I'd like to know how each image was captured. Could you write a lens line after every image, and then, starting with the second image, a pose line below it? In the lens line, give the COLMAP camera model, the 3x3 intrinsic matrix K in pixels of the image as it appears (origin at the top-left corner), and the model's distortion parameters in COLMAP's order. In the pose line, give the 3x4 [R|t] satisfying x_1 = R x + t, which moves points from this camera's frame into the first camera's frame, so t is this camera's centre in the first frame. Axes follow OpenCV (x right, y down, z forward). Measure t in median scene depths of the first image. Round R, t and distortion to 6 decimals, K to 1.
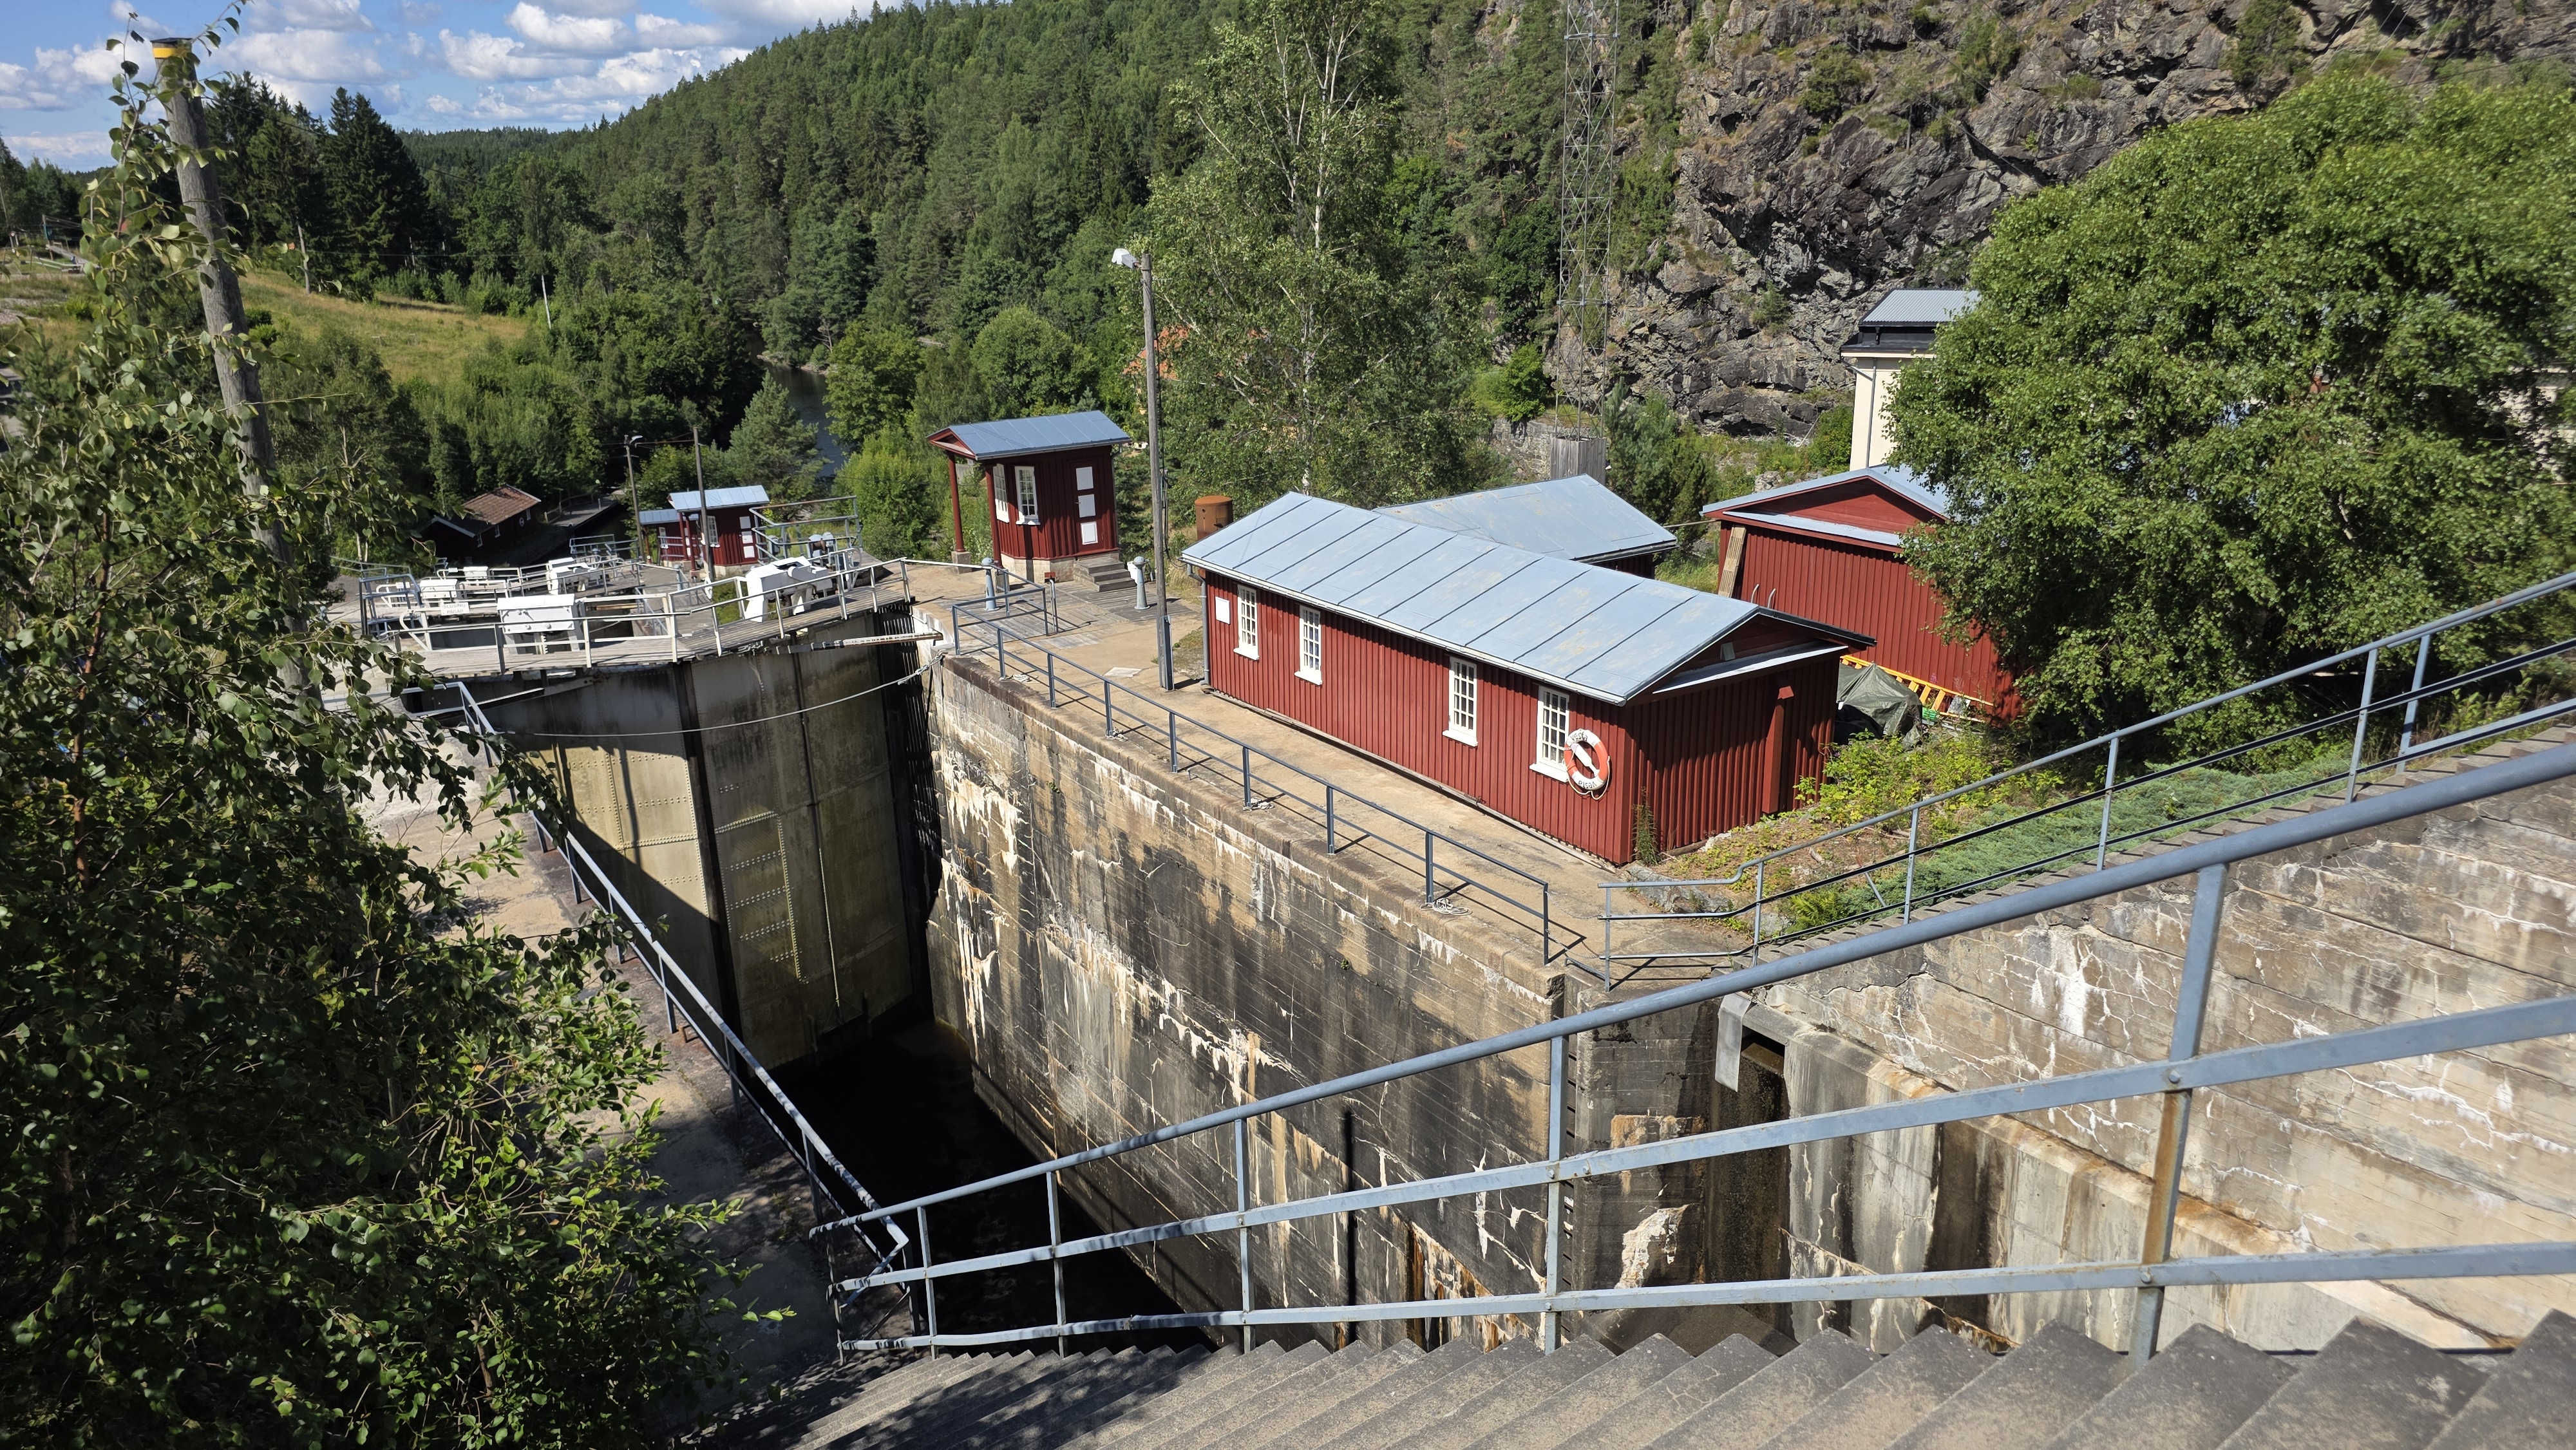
lens RADIAL K [[1723.0, 0, 1288.0], [0, 1723.0, 729.8], [0, 0, 1]] dist [0.062886, -0.052563]
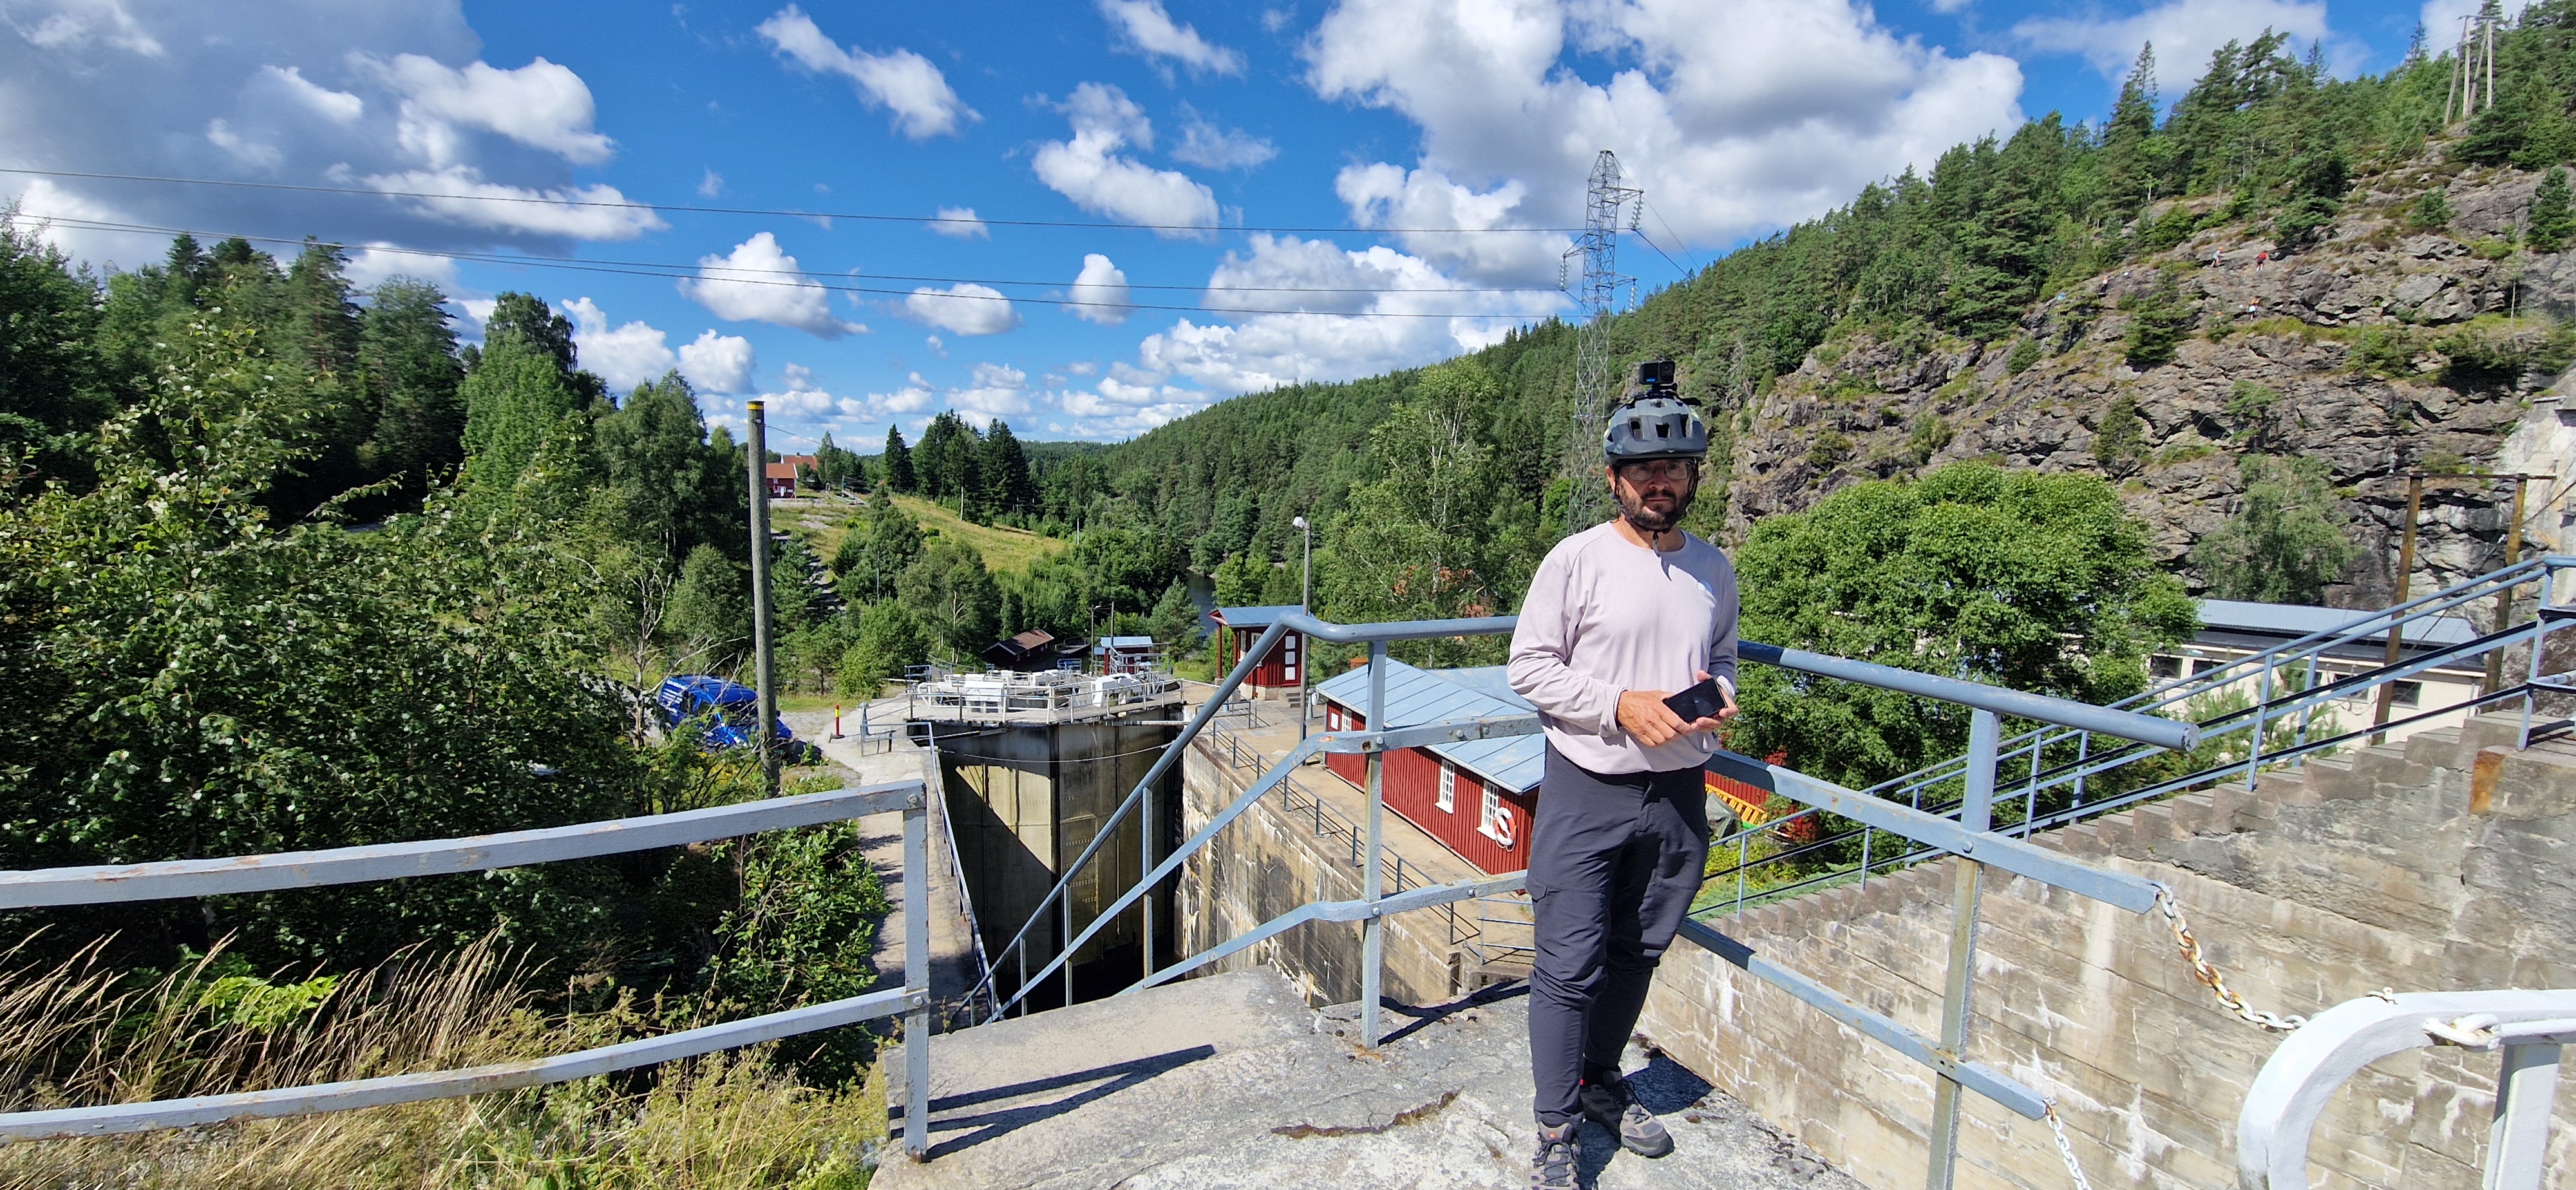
lens RADIAL K [[1049.4, 0, 1287.6], [0, 1049.4, 613.7], [0, 0, 1]] dist [0.003157, -0.004059]
pose [[0.977145, 0.074010, -0.199272, 0.028576], [-0.108787, 0.979479, -0.169668, 0.001897], [0.182626, 0.187468, 0.965144, -0.011043]]
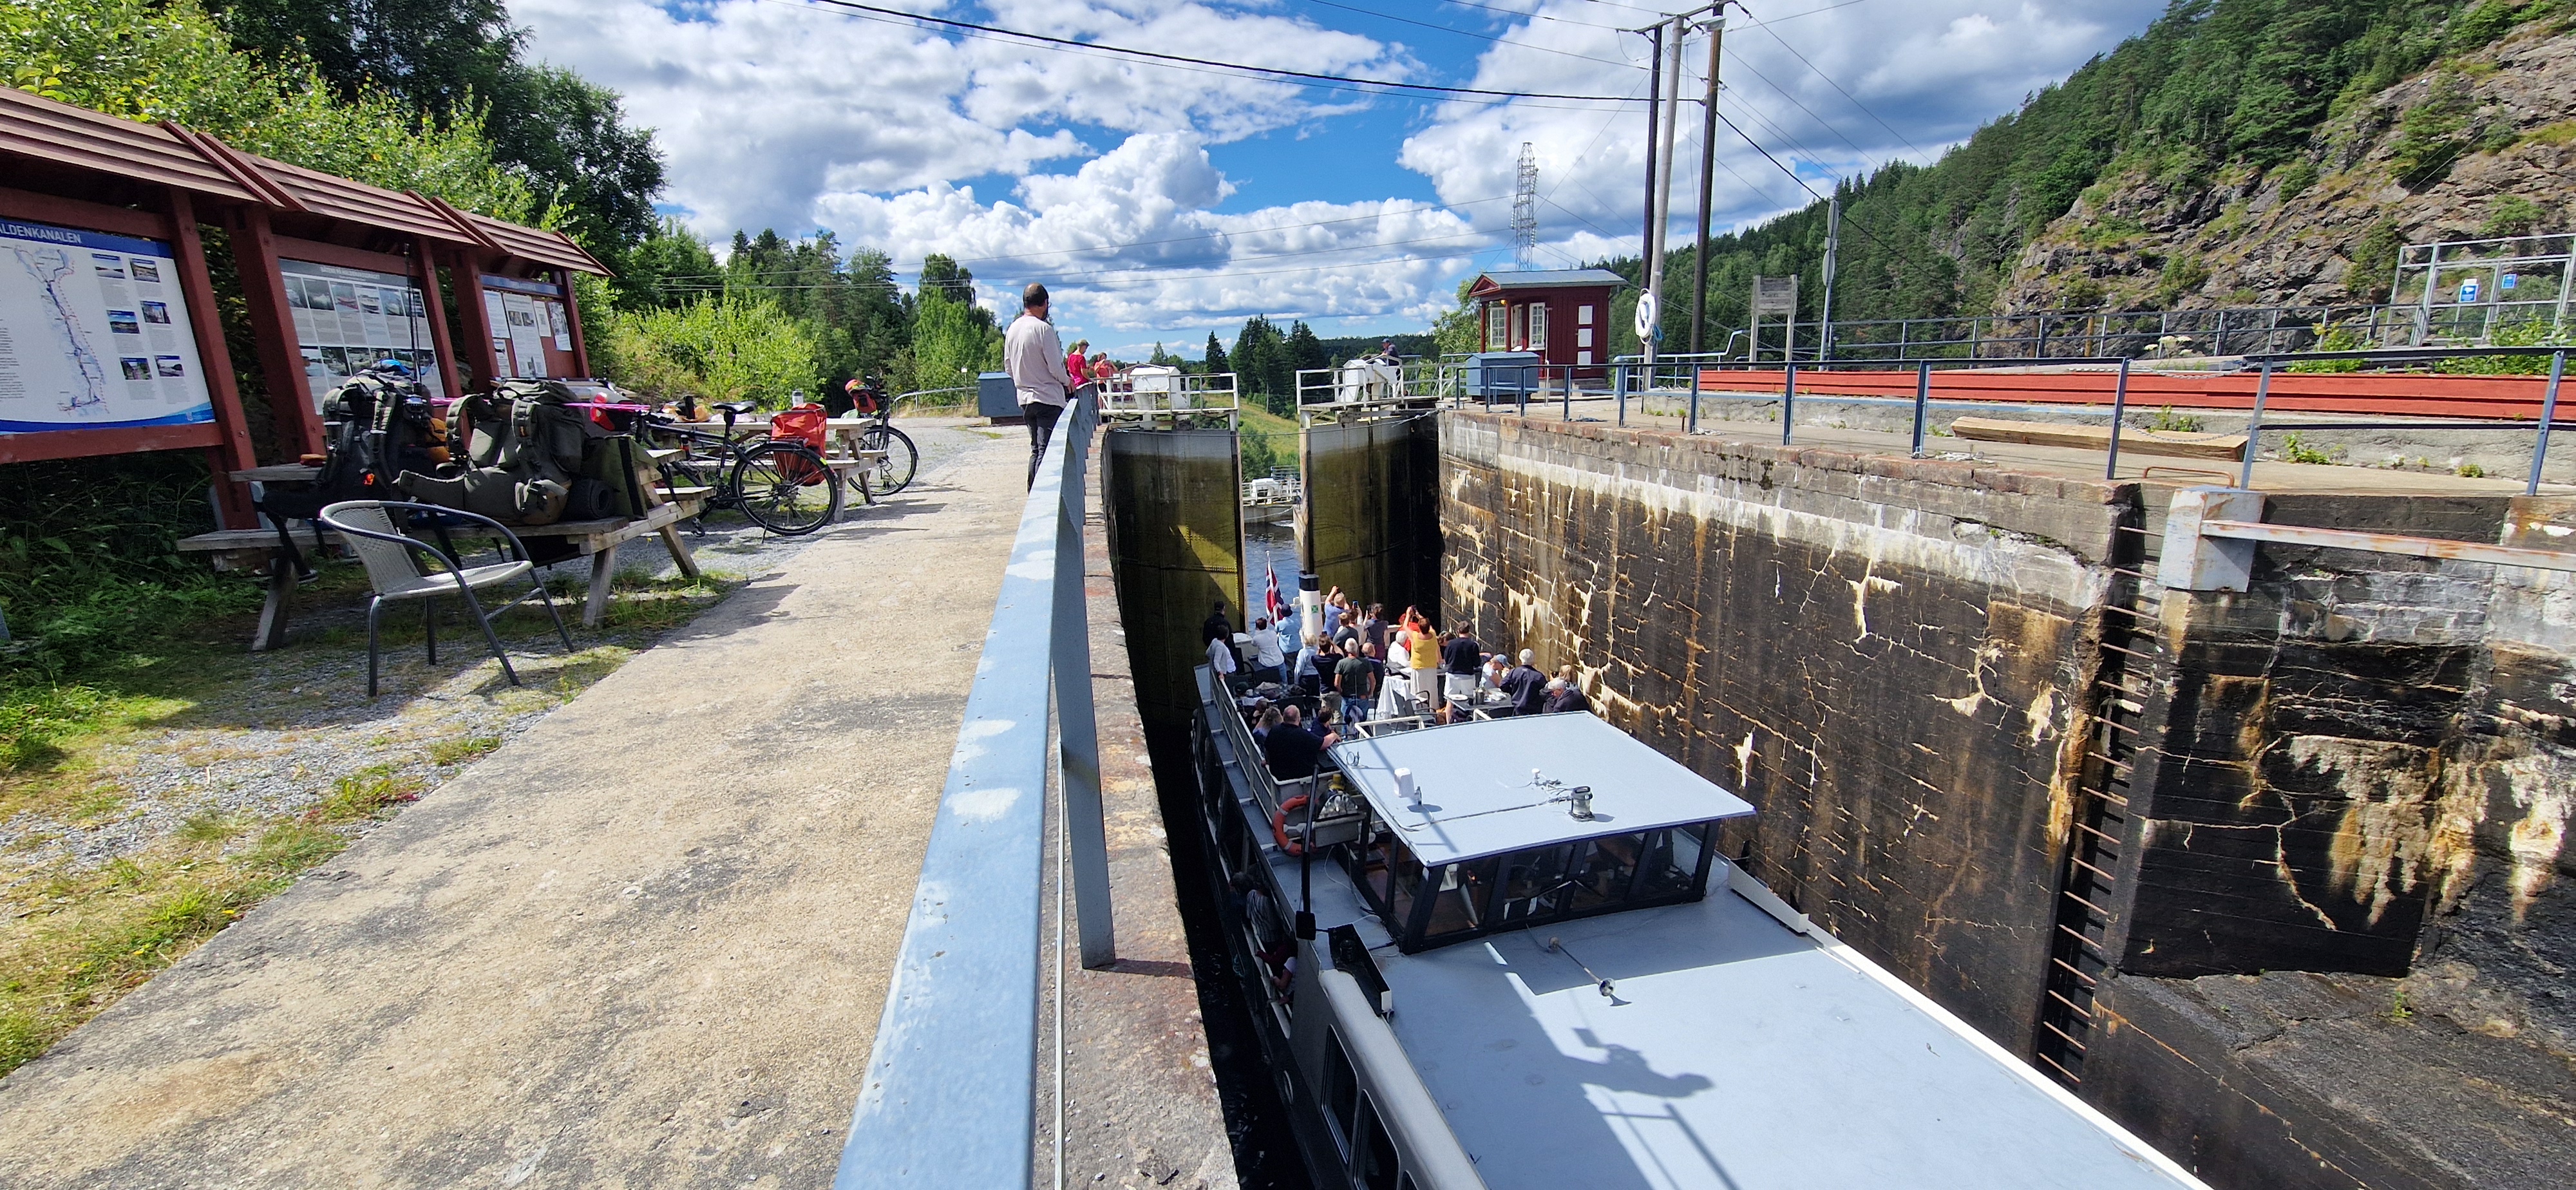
lens RADIAL K [[1049.4, 0, 1287.5], [0, 1049.4, 622.5], [0, 0, 1]] dist [0.003157, -0.004059]
pose [[0.871322, 0.112962, -0.477534, 0.196067], [-0.141934, 0.989563, -0.024894, 0.058454], [0.469738, 0.089469, 0.878261, -0.178944]]
